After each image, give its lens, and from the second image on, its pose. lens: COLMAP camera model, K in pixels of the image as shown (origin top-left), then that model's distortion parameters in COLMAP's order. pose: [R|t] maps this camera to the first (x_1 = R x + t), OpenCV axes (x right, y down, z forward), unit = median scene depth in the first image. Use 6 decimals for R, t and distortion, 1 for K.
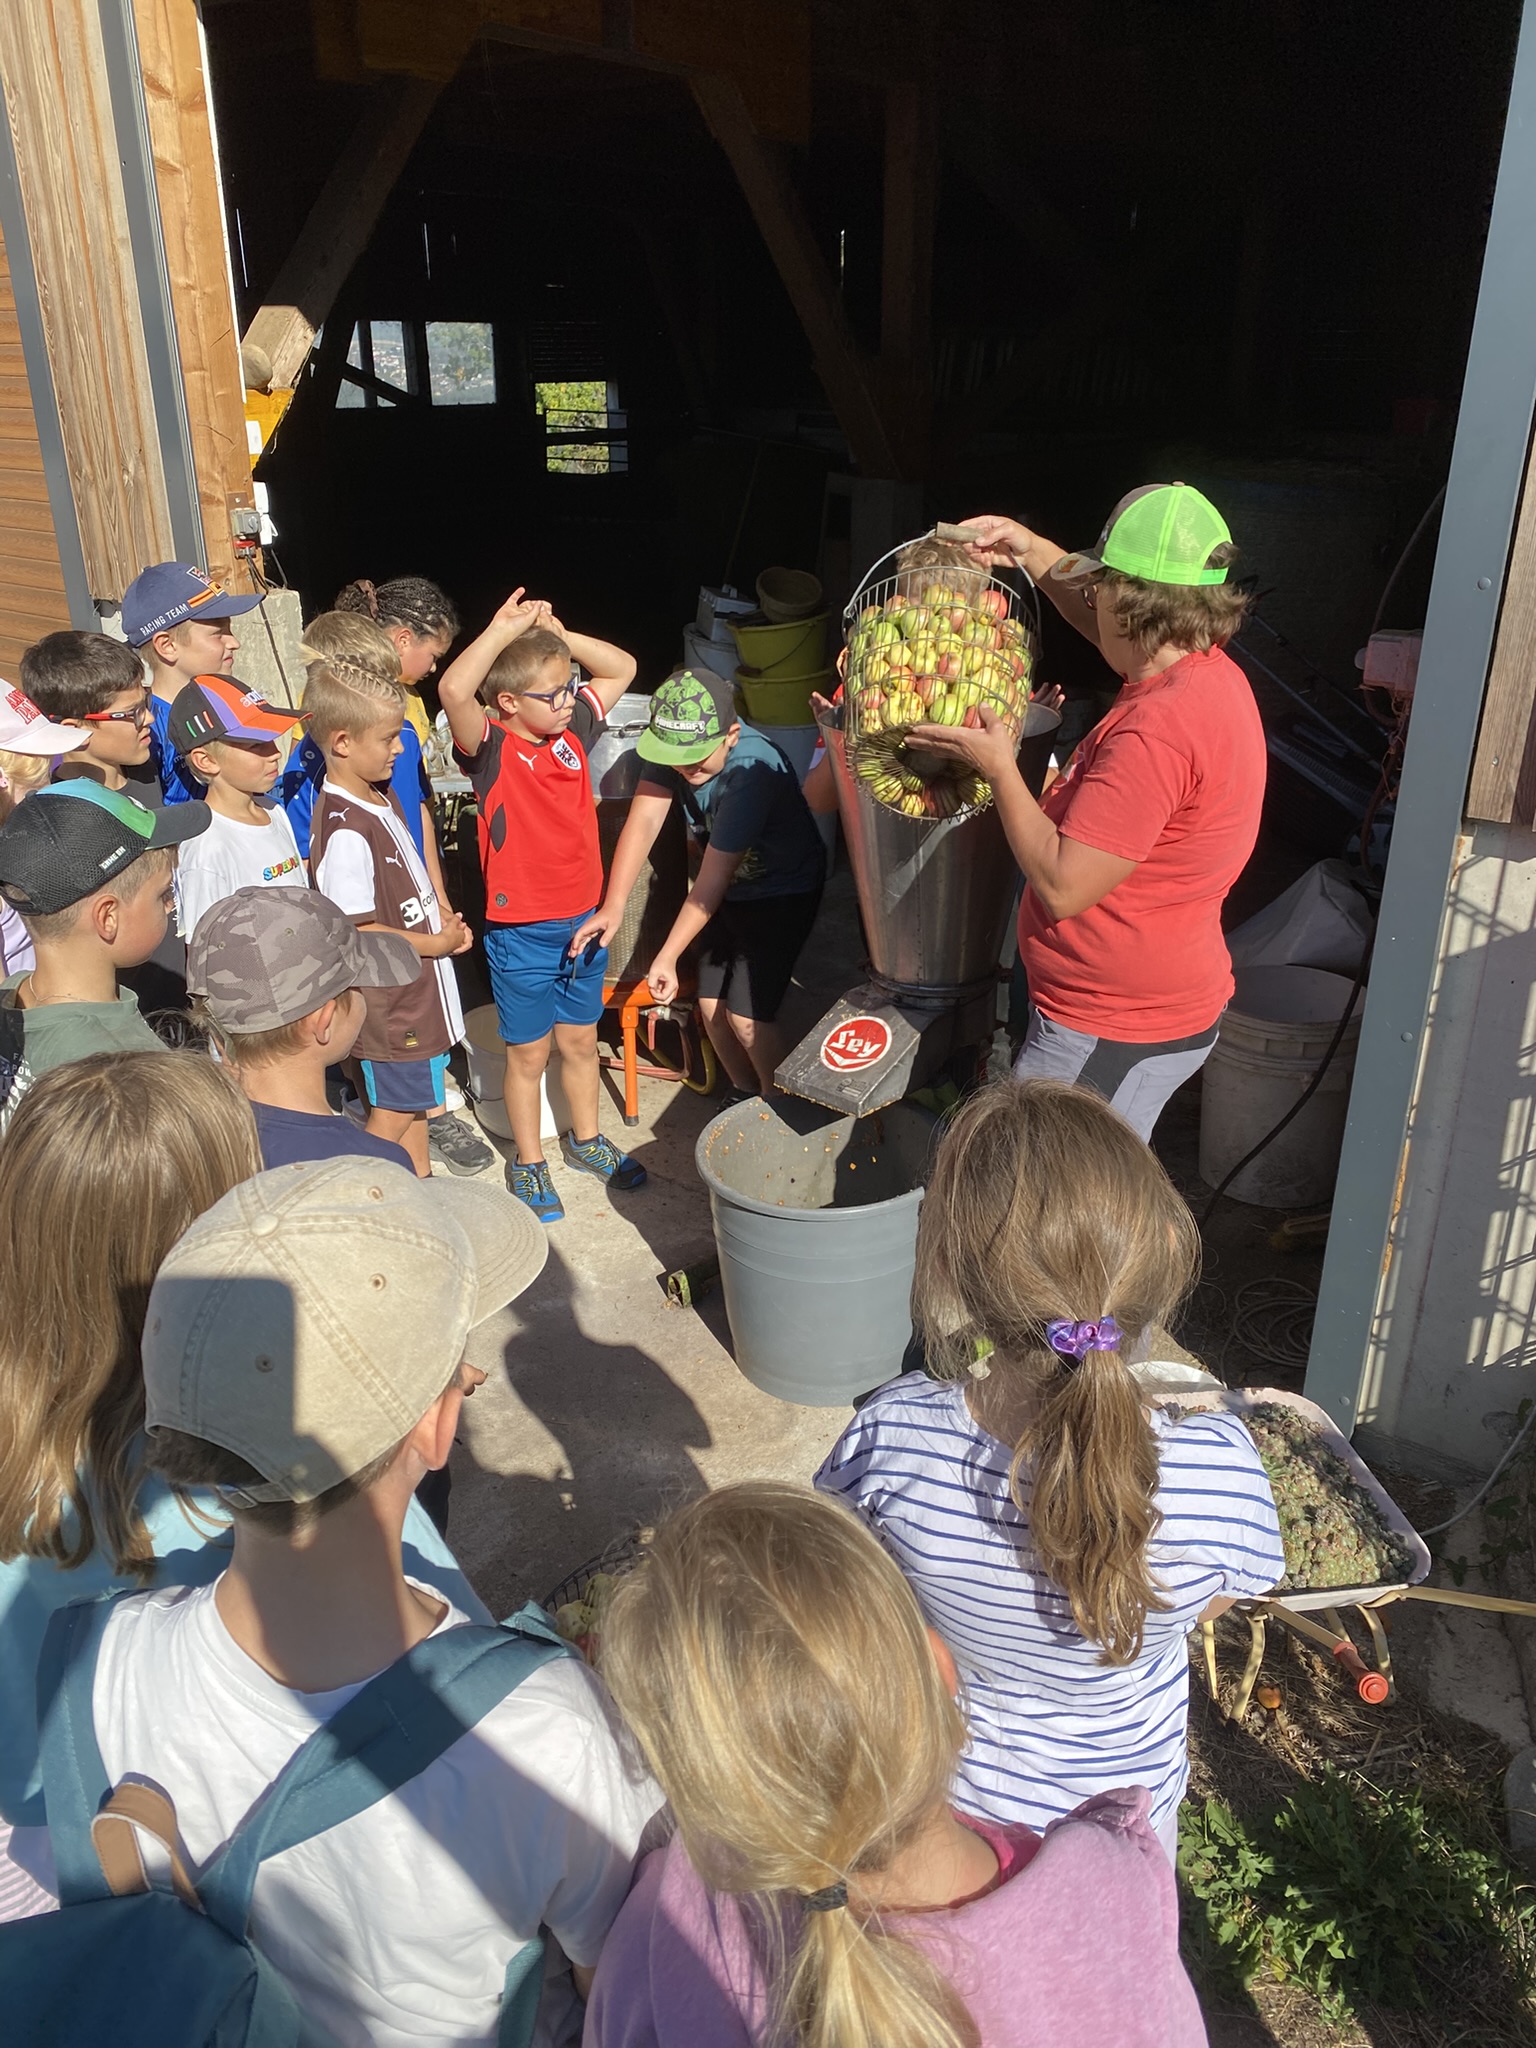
lens RADIAL K [[1538.7, 0, 768.0], [0, 1538.7, 1024.0], [0, 0, 1]] dist [-0.022190, -0.000848]
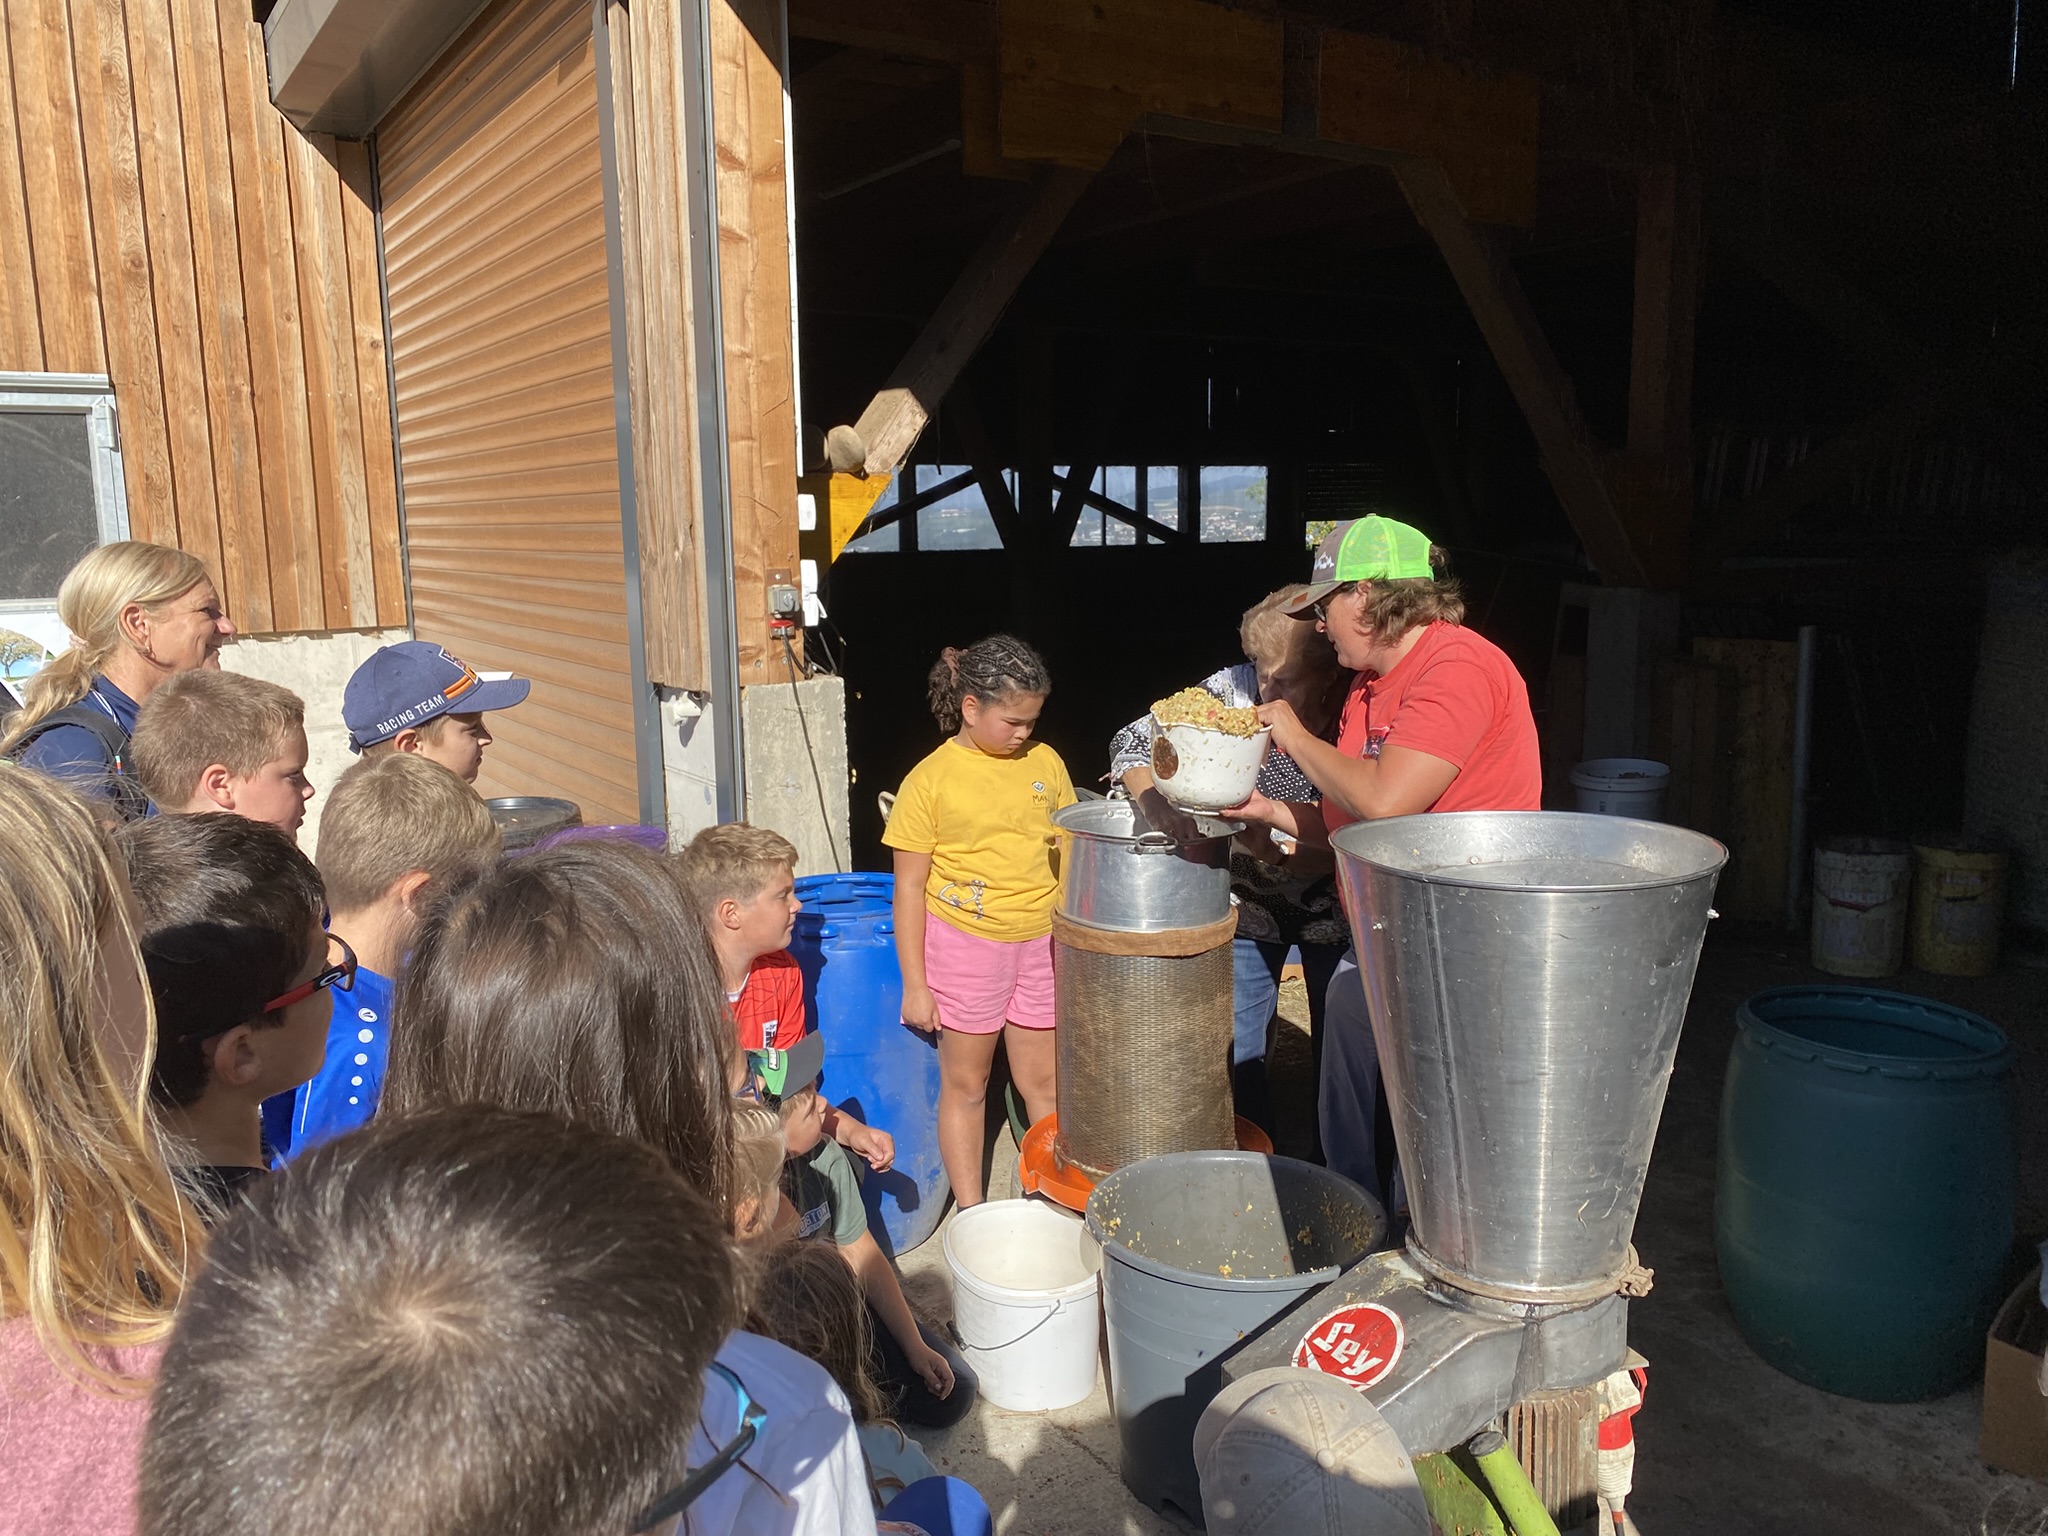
lens RADIAL K [[1552.4, 0, 1024.0], [0, 1552.4, 768.0], [0, 0, 1]] dist [-0.000608, -0.002355]
pose [[0.938751, 0.033801, -0.342934, 0.106876], [-0.118401, 0.966228, -0.228878, -0.041410], [0.323617, 0.255463, 0.911049, 0.243850]]
